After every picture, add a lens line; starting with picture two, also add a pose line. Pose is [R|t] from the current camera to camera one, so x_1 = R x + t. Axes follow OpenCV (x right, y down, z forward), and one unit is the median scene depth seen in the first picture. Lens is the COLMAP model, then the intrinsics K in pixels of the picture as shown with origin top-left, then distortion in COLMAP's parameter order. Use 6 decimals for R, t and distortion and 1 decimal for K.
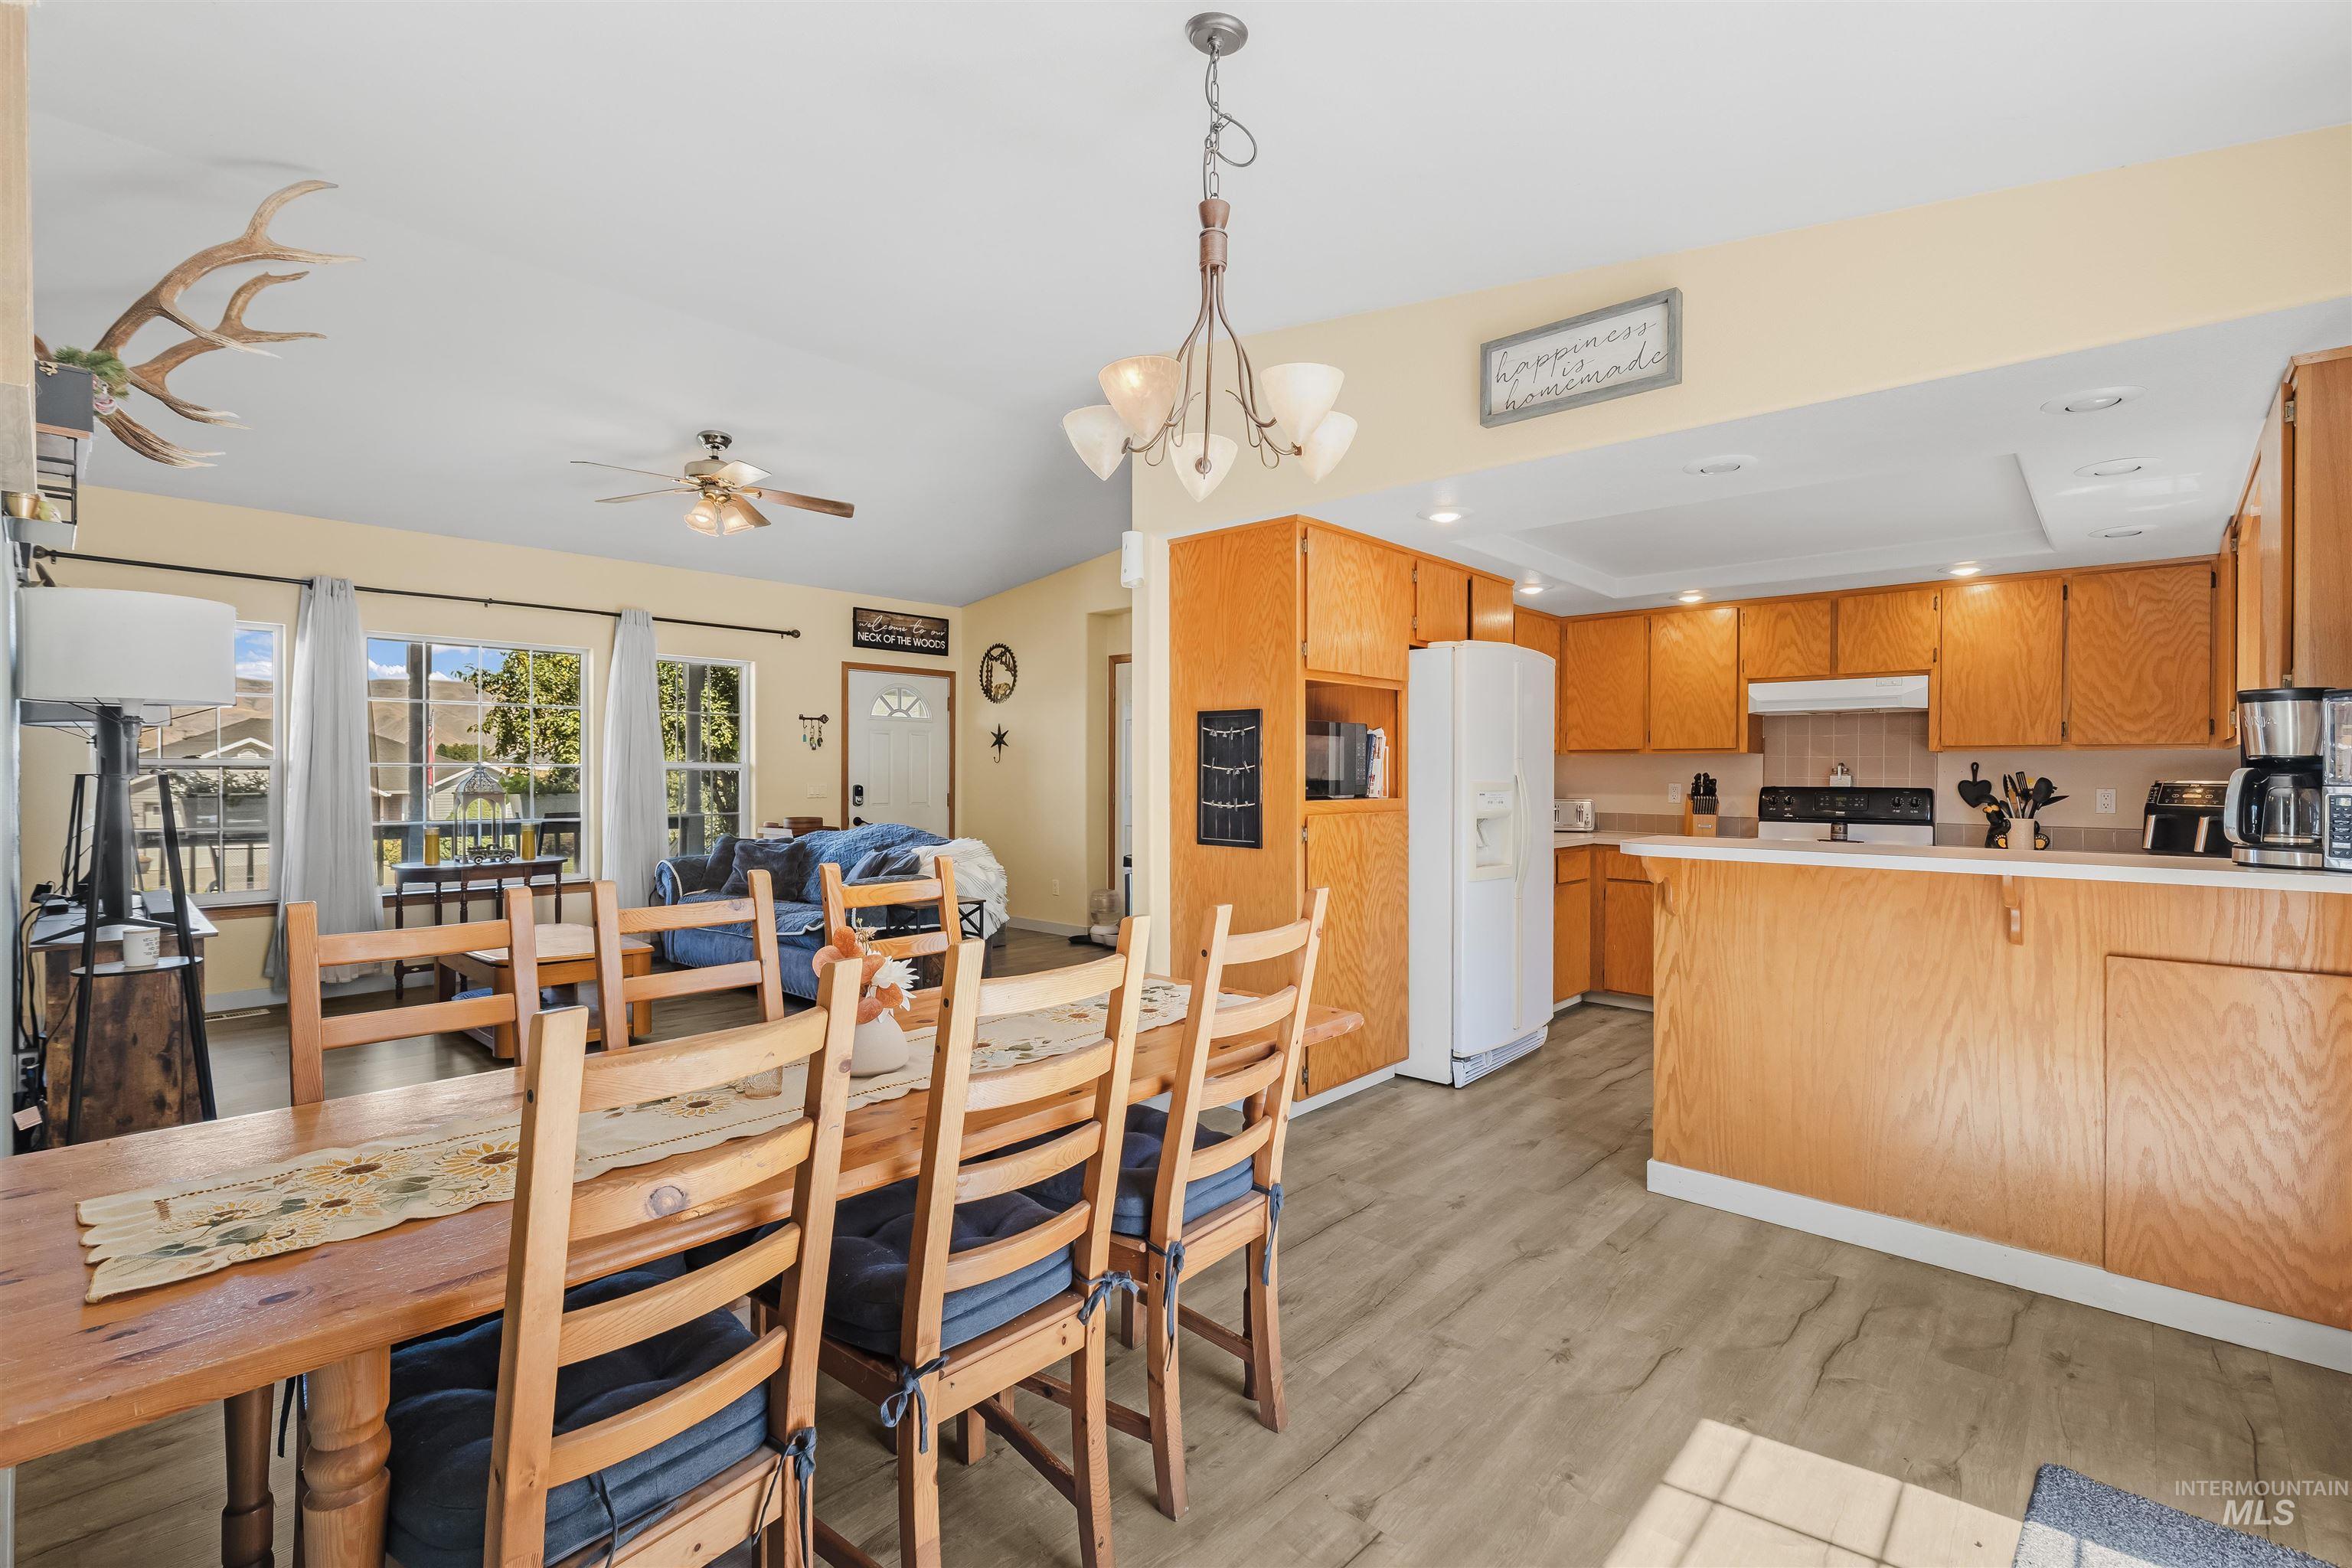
lens RADIAL K [[1034.7, 0, 1182.5], [0, 1034.7, 778.6], [0, 0, 1]] dist [0.002409, -0.000031]
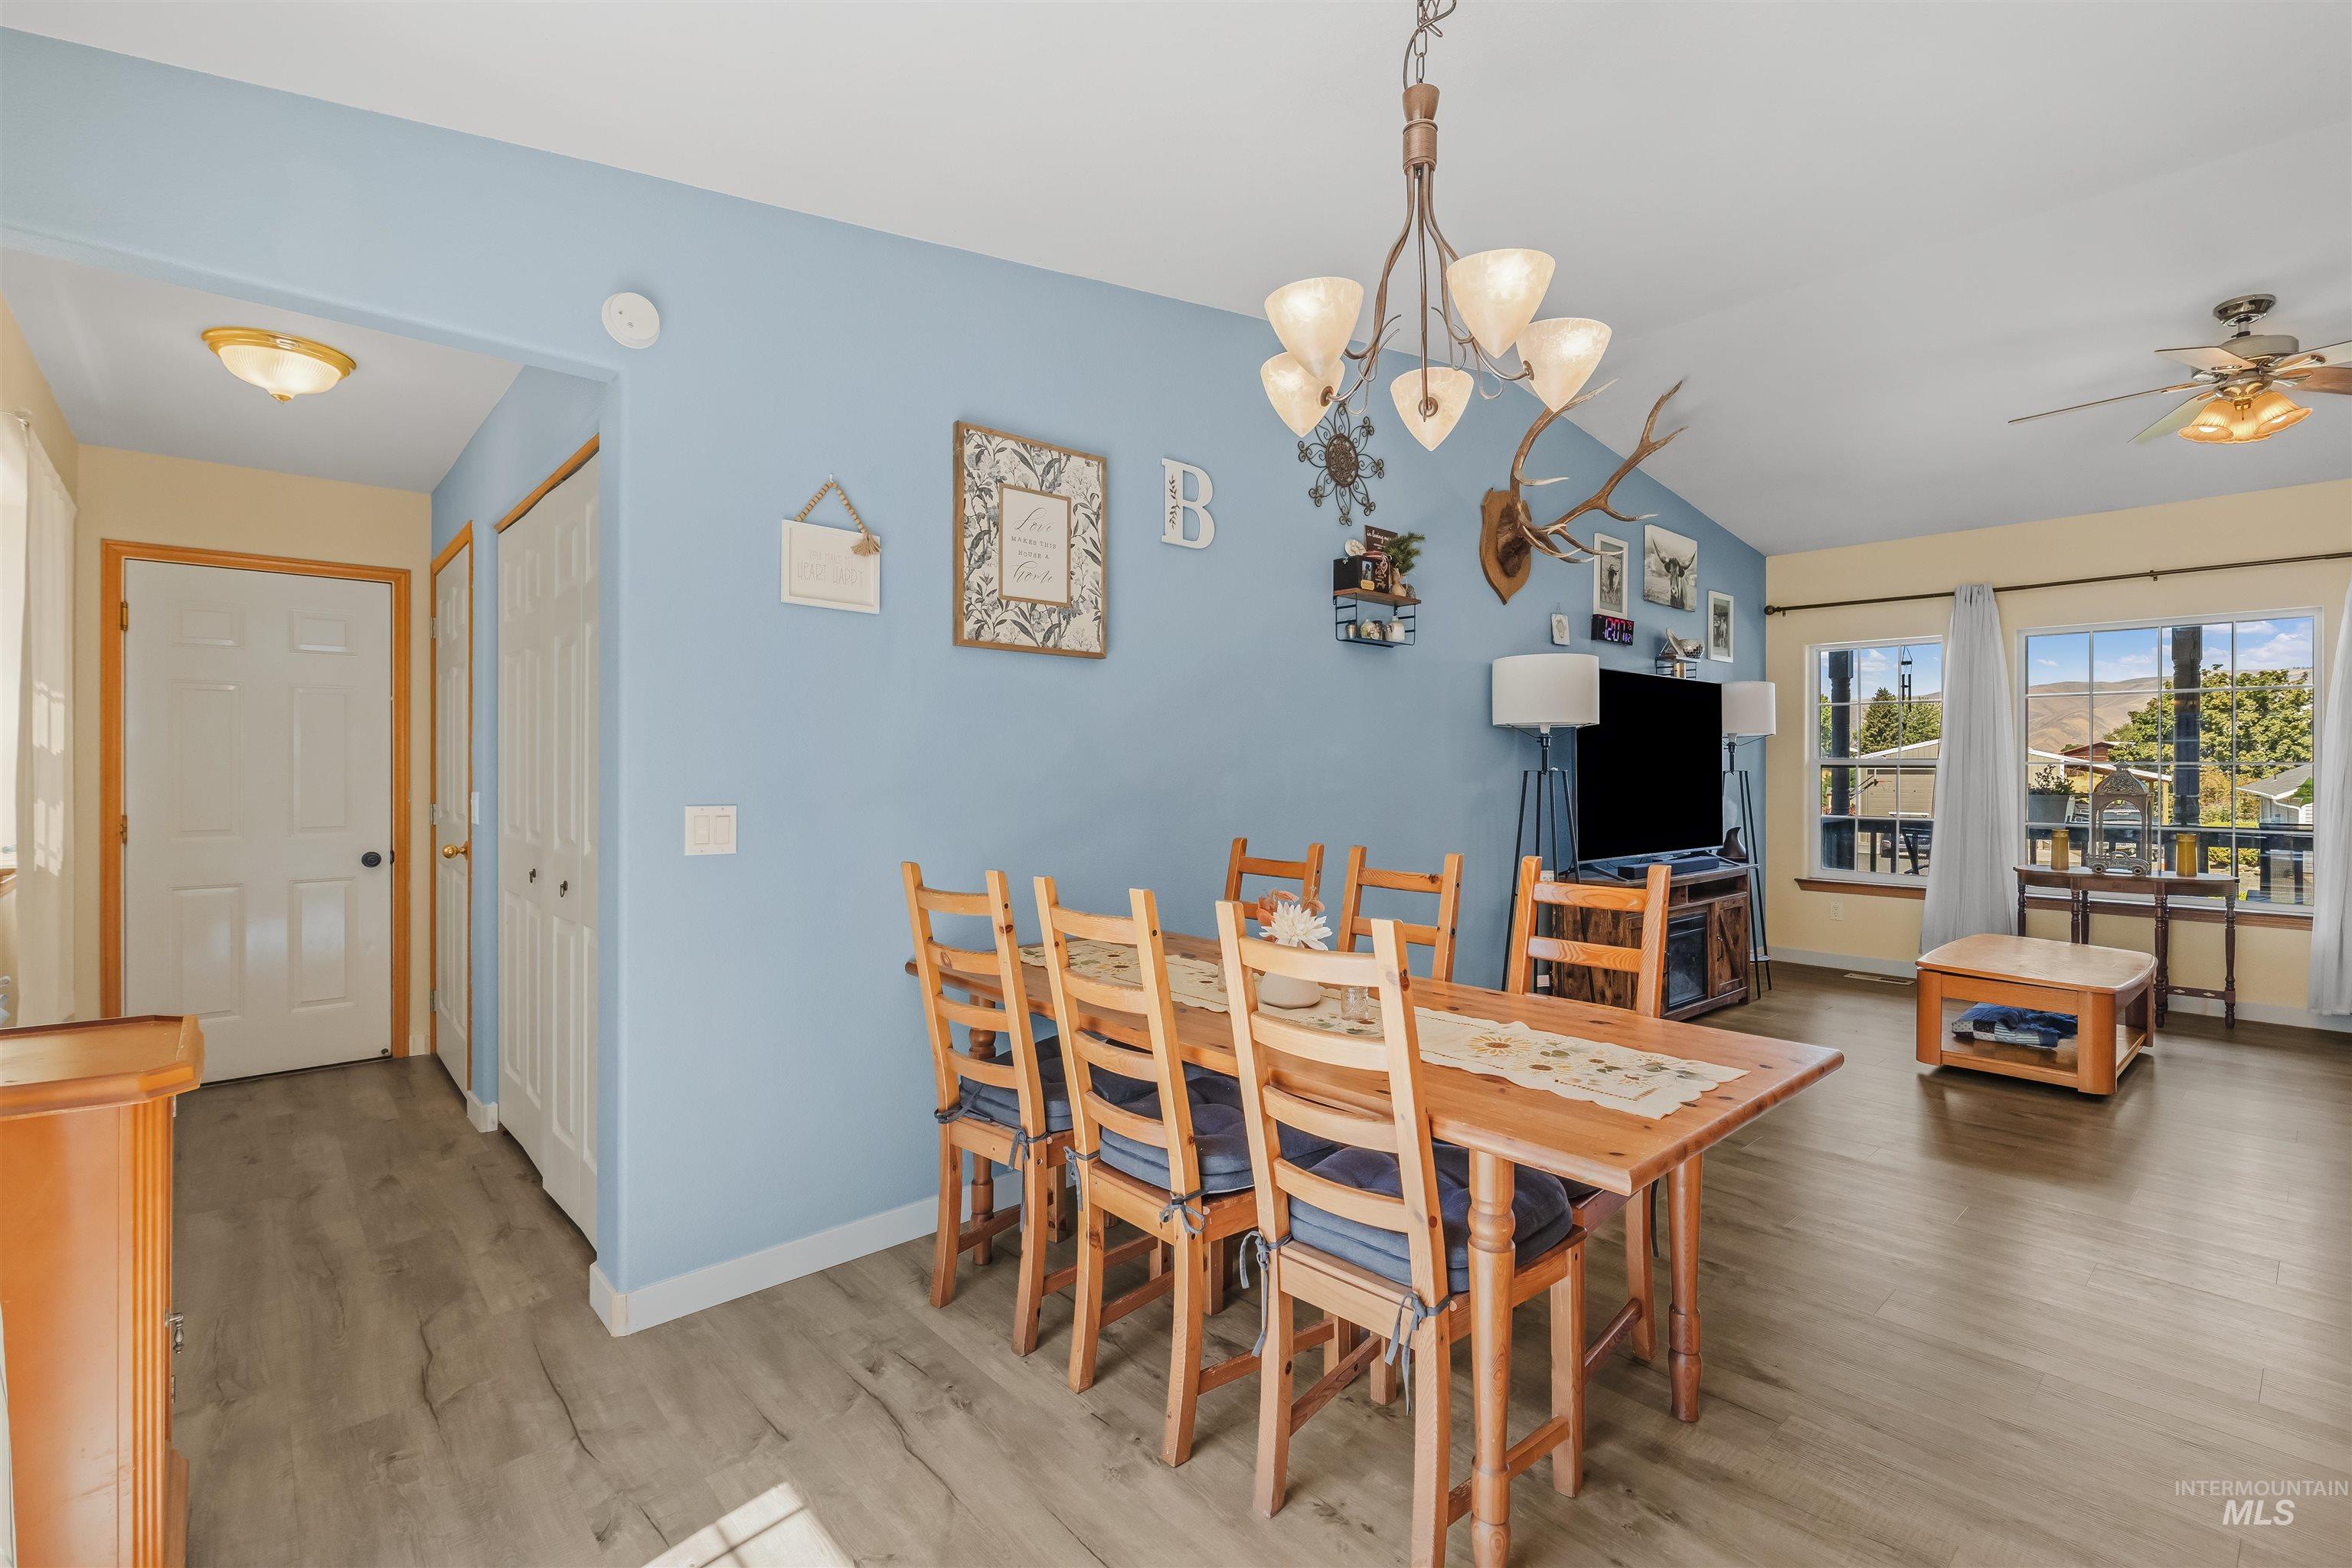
lens RADIAL K [[1061.5, 0, 1190.7], [0, 1061.5, 771.1], [0, 0, 1]] dist [-0.002621, -0.001041]
pose [[-0.097647, -0.001044, -0.995221, 0.338589], [-0.005952, 0.999982, -0.000466, -0.000092], [0.995203, 0.005878, -0.097652, 0.341510]]
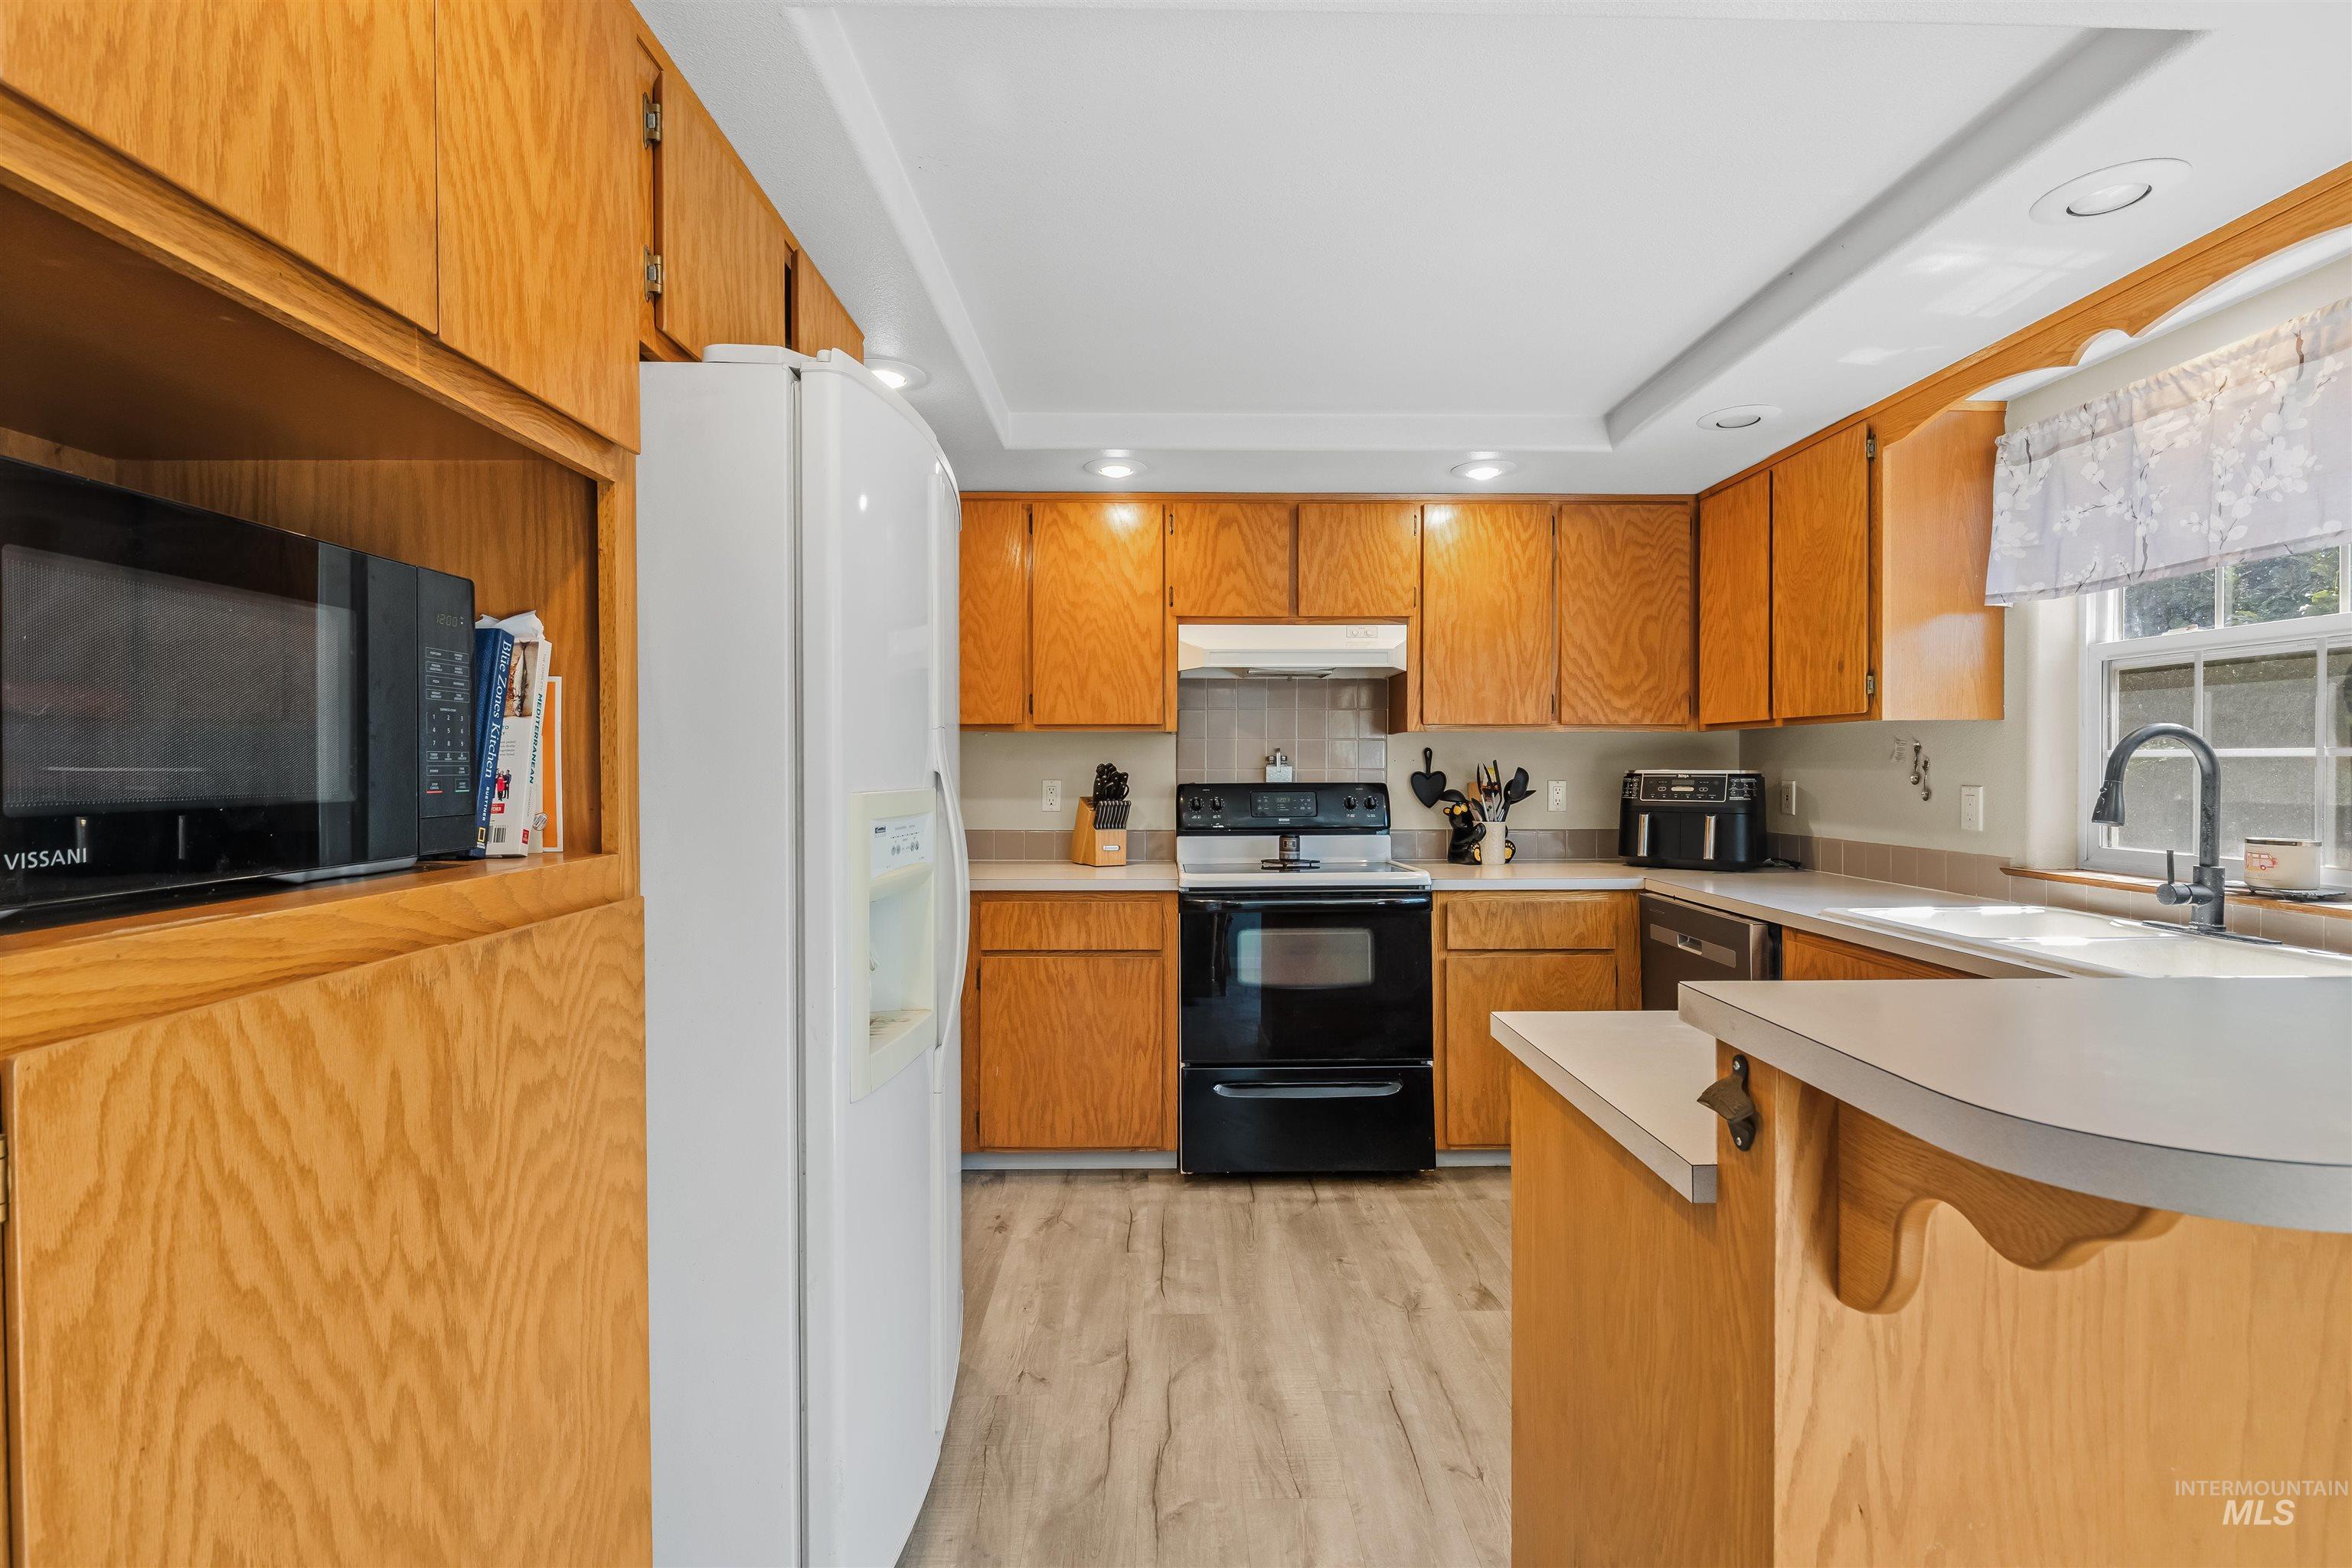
lens RADIAL K [[1056.8, 0, 1179.5], [0, 1056.8, 773.2], [0, 0, 1]] dist [0.000138, 0.000183]
pose [[0.727188, -0.010878, 0.686352, 0.097320], [0.009048, 0.999939, 0.006261, -0.003360], [-0.686379, 0.001657, 0.727243, 0.533991]]
